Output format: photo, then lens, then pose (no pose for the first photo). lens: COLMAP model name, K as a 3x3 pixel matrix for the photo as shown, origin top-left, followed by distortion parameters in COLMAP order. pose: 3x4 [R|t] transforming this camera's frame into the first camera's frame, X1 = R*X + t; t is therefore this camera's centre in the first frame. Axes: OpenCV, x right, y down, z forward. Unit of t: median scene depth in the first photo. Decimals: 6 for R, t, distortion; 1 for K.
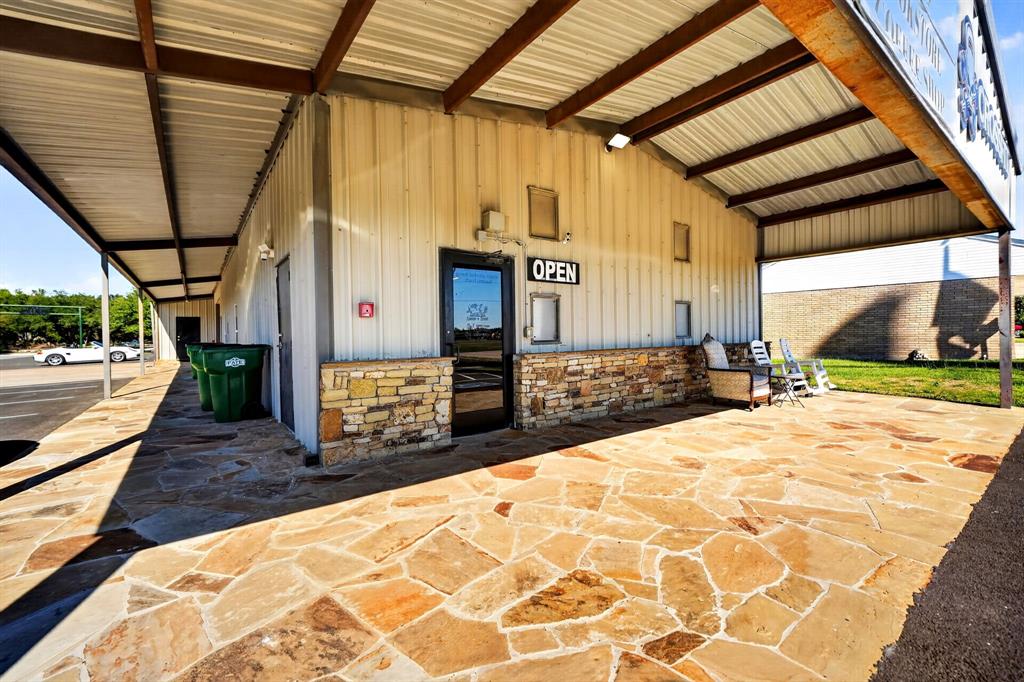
lens RADIAL K [[407.1, 0, 513.8], [0, 407.1, 337.4], [0, 0, 1]] dist [0.002099, 0.000386]
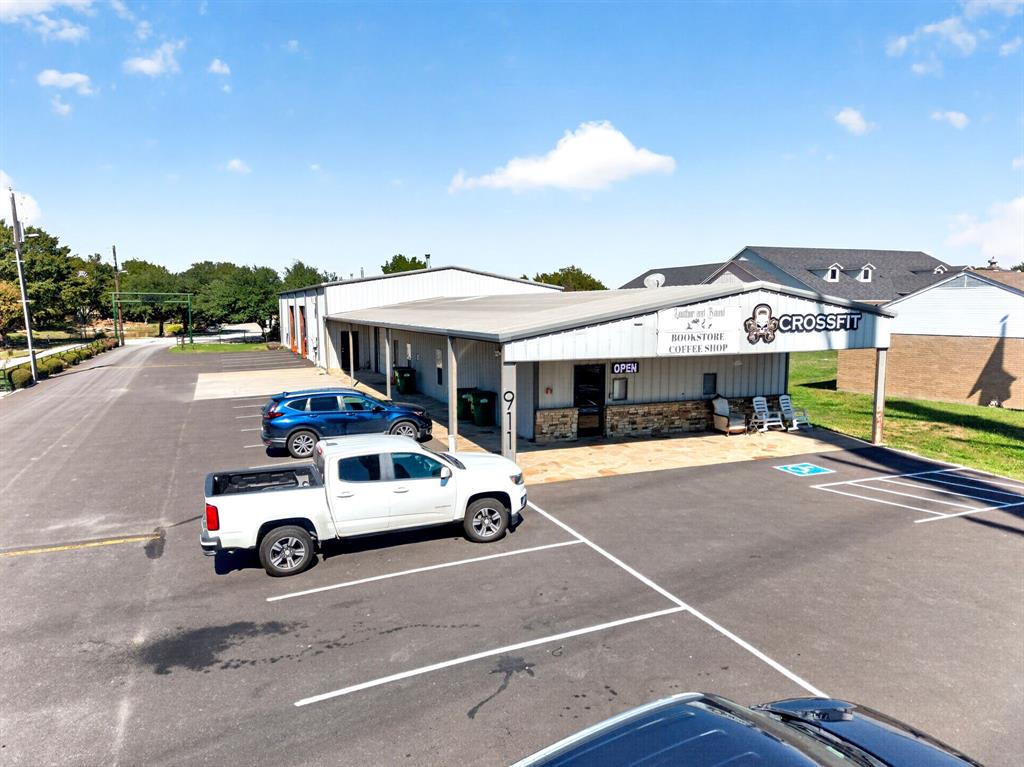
lens RADIAL K [[680.5, 0, 512.0], [0, 680.5, 383.5], [0, 0, 1]] dist [0.119377, -0.135608]
pose [[0.968880, 0.042082, -0.243926, 0.407491], [-0.012997, 0.992732, 0.119640, -0.507147], [0.247188, -0.112747, 0.962386, -2.692639]]
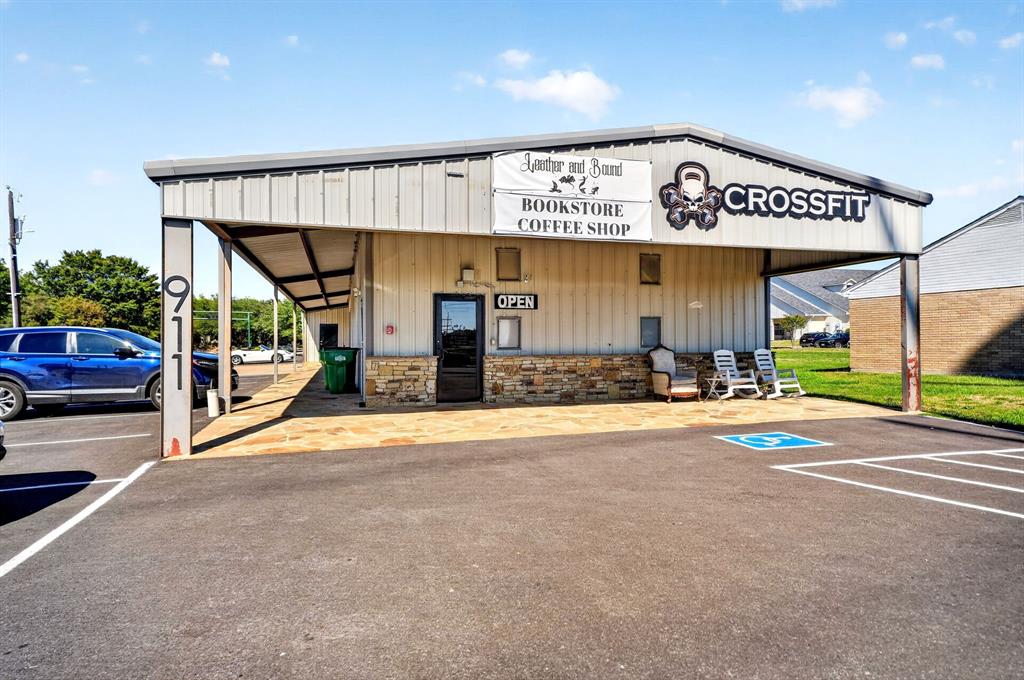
lens RADIAL K [[554.1, 0, 526.5], [0, 554.1, 335.3], [0, 0, 1]] dist [0.079290, -0.064097]
pose [[0.940019, 0.004316, -0.341095, 0.830900], [-0.009517, 0.999863, -0.013576, -0.009901], [0.340989, 0.016008, 0.939931, -0.910898]]
